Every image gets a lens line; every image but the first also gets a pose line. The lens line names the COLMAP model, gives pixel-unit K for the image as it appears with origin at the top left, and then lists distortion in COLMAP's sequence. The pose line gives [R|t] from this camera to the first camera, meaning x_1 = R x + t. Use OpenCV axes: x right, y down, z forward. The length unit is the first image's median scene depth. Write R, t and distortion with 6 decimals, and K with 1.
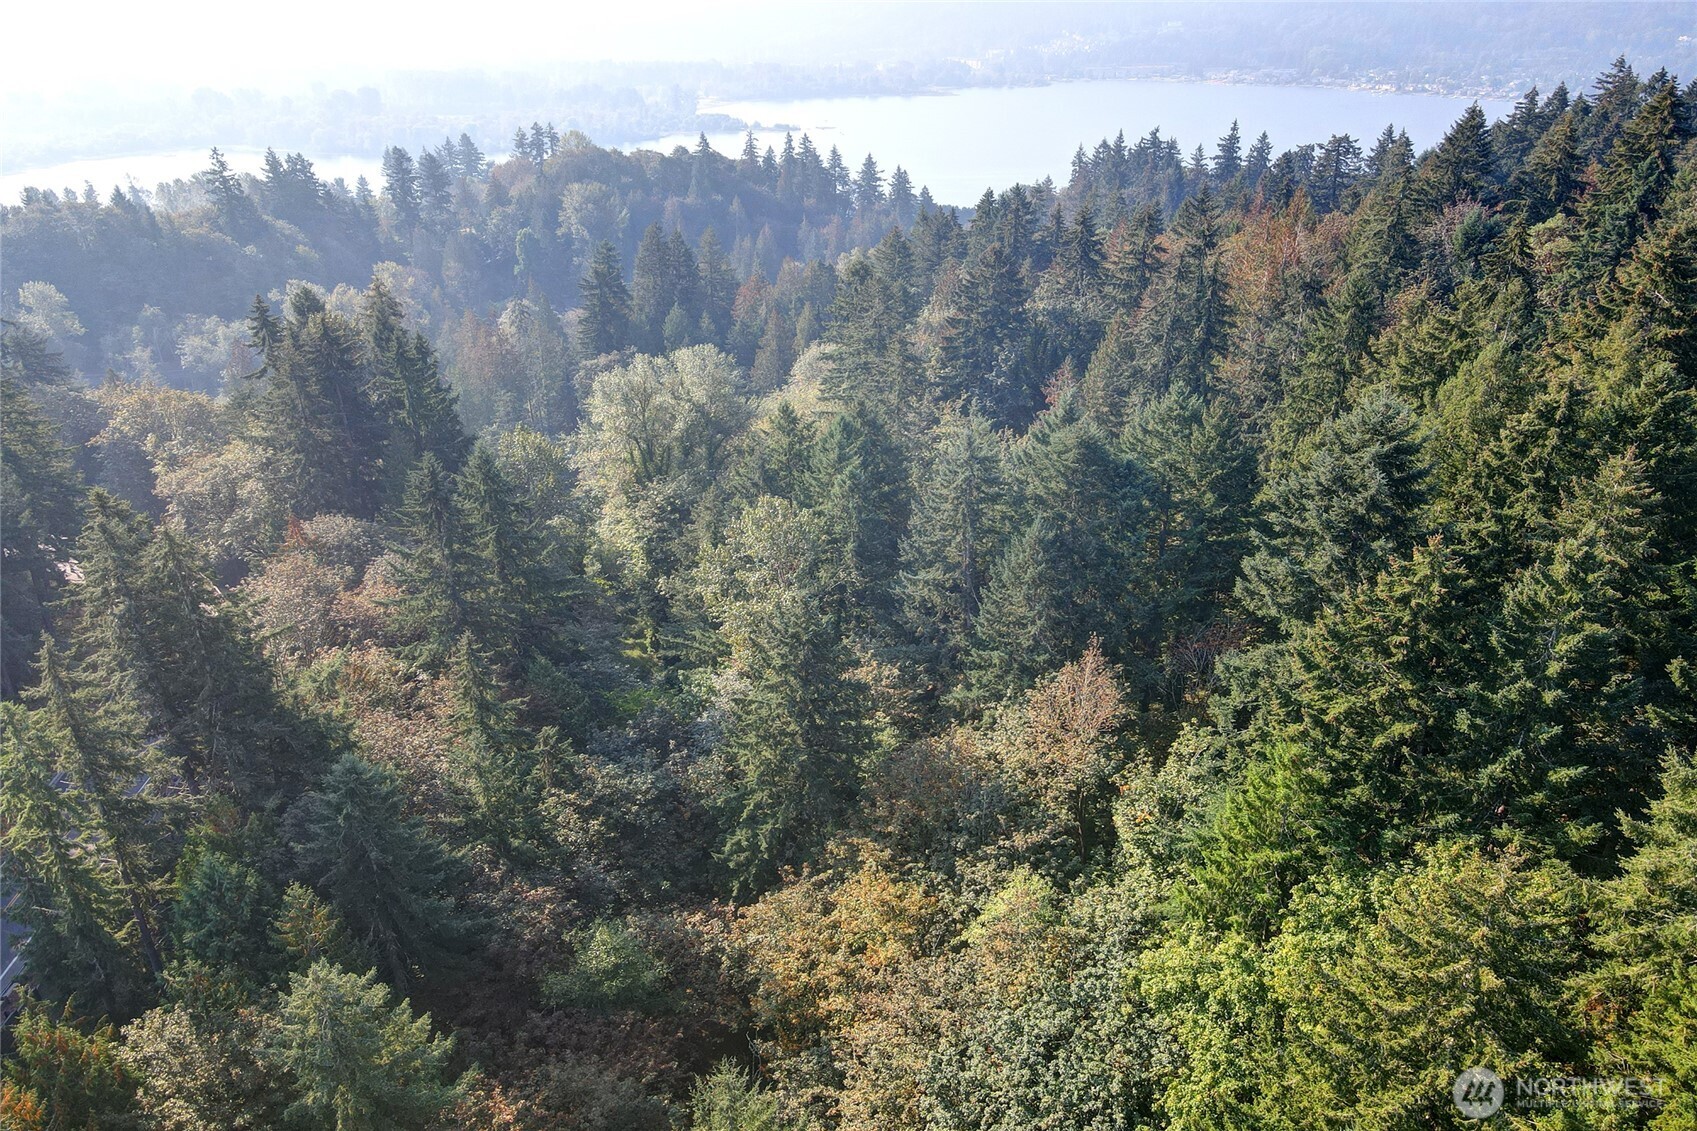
lens RADIAL K [[1335.6, 0, 848.5], [0, 1335.6, 565.5], [0, 0, 1]] dist [-0.004553, 0.059390]
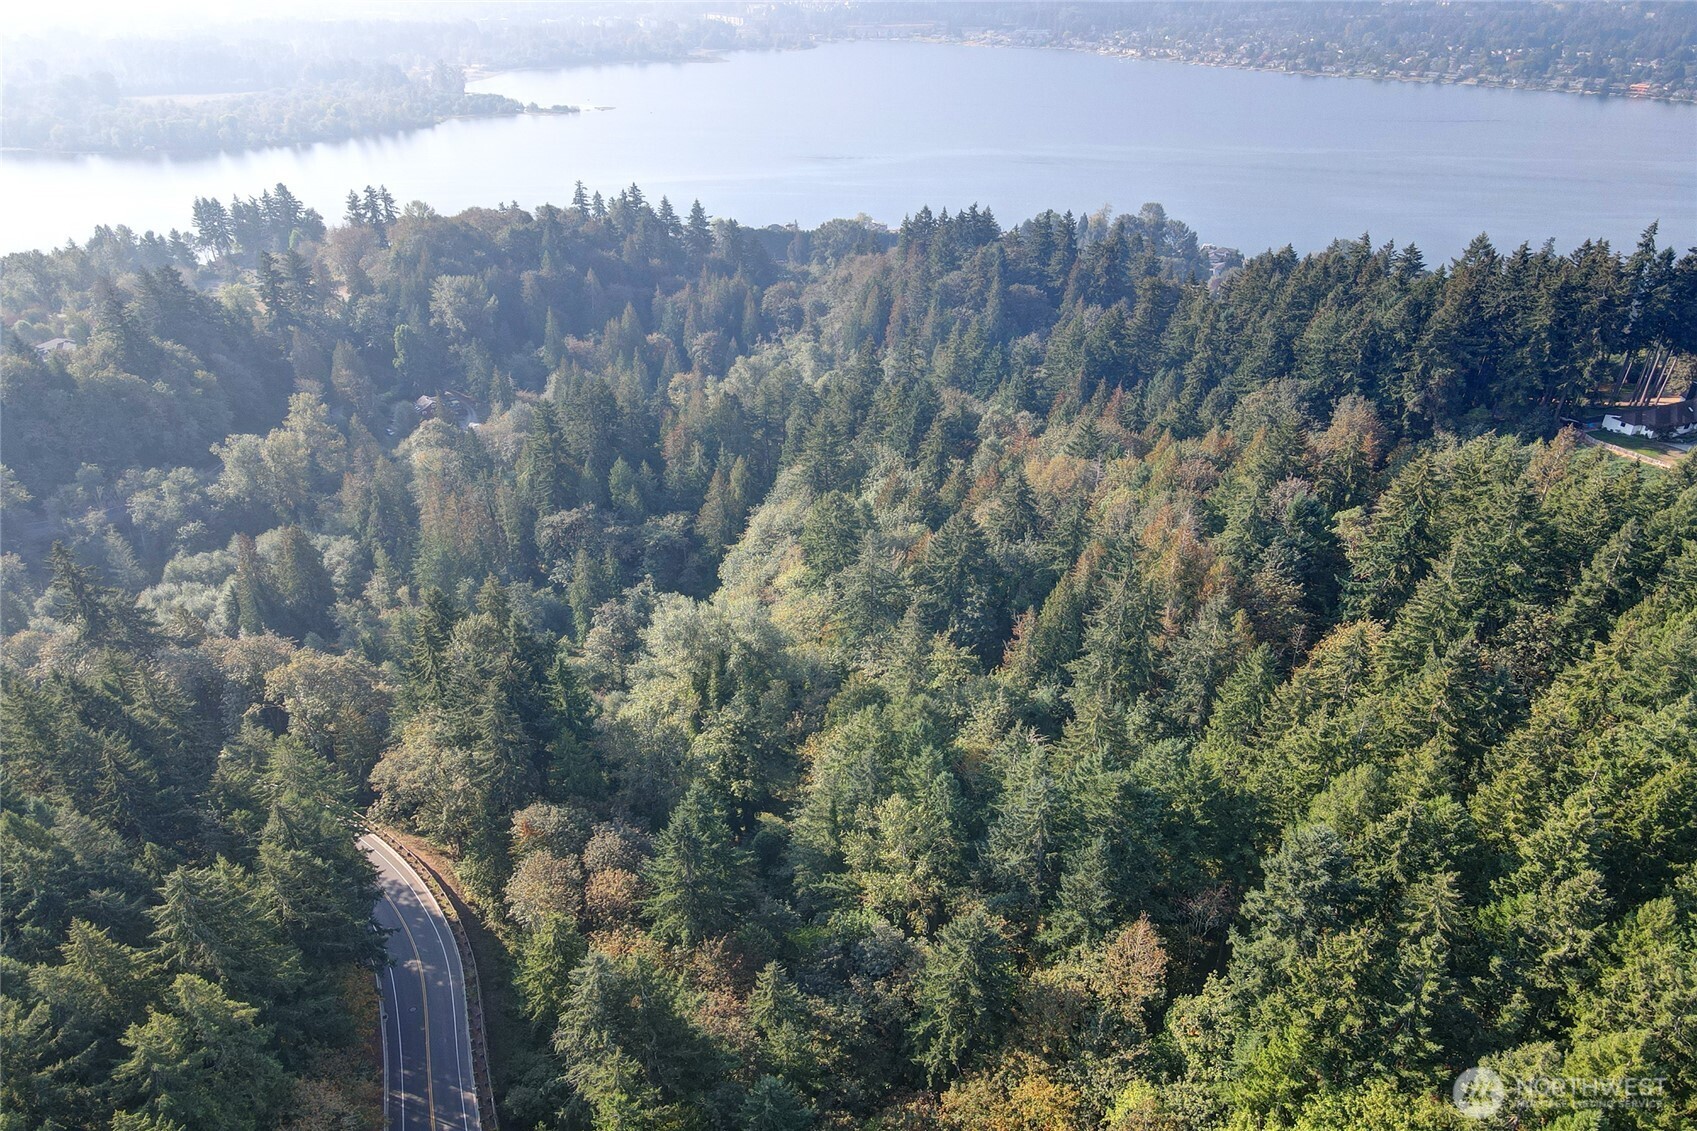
lens RADIAL K [[1335.6, 0, 848.5], [0, 1335.6, 565.5], [0, 0, 1]] dist [-0.004553, 0.059390]
pose [[0.983903, -0.087659, 0.155728, -0.067177], [0.079506, 0.995155, 0.057847, -0.084310], [-0.160044, -0.044535, 0.986105, -0.095450]]
